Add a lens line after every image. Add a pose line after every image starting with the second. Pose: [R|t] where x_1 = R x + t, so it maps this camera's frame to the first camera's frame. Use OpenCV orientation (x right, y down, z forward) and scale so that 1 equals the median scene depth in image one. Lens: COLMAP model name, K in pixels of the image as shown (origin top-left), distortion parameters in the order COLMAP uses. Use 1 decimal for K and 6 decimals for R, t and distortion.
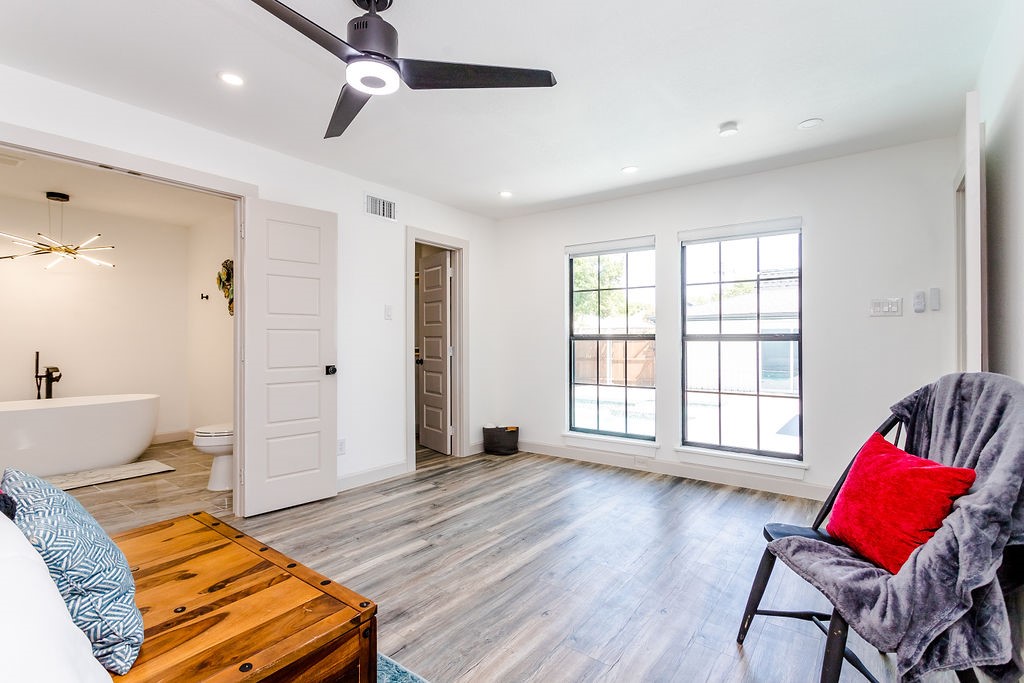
lens RADIAL K [[486.4, 0, 518.3], [0, 486.4, 341.7], [0, 0, 1]] dist [-0.002110, 0.003257]
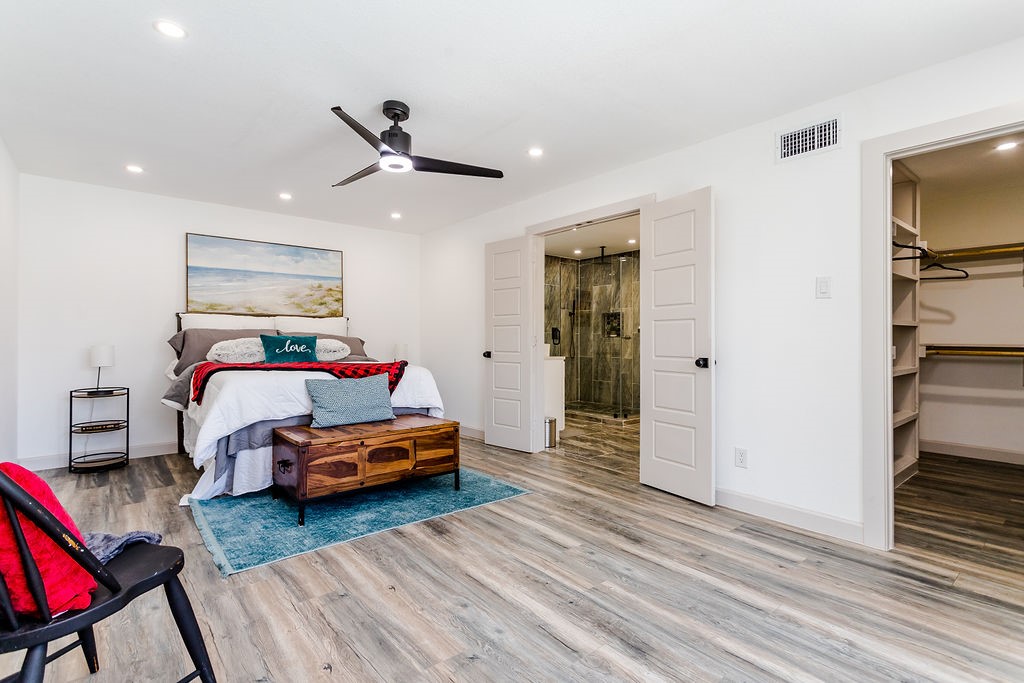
lens RADIAL K [[486.4, 0, 506.2], [0, 486.4, 337.3], [0, 0, 1]] dist [-0.002110, 0.003257]
pose [[-0.253314, -0.010125, -0.967331, 0.688122], [-0.009273, 0.999925, -0.008037, 0.025180], [0.967340, 0.006934, -0.253388, 1.033084]]
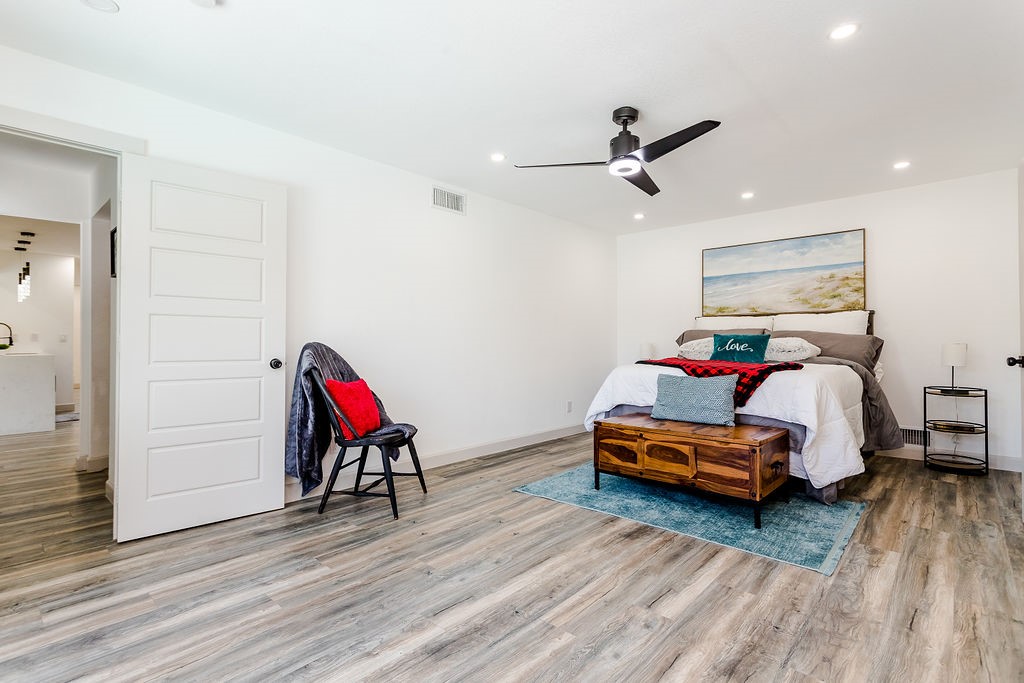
lens RADIAL K [[486.4, 0, 509.8], [0, 486.4, 339.1], [0, 0, 1]] dist [-0.002110, 0.003257]
pose [[-0.993383, 0.000909, 0.114849, -0.054829], [0.001006, 0.999999, 0.000785, 0.026856], [-0.114848, 0.000895, -0.993383, 1.588112]]
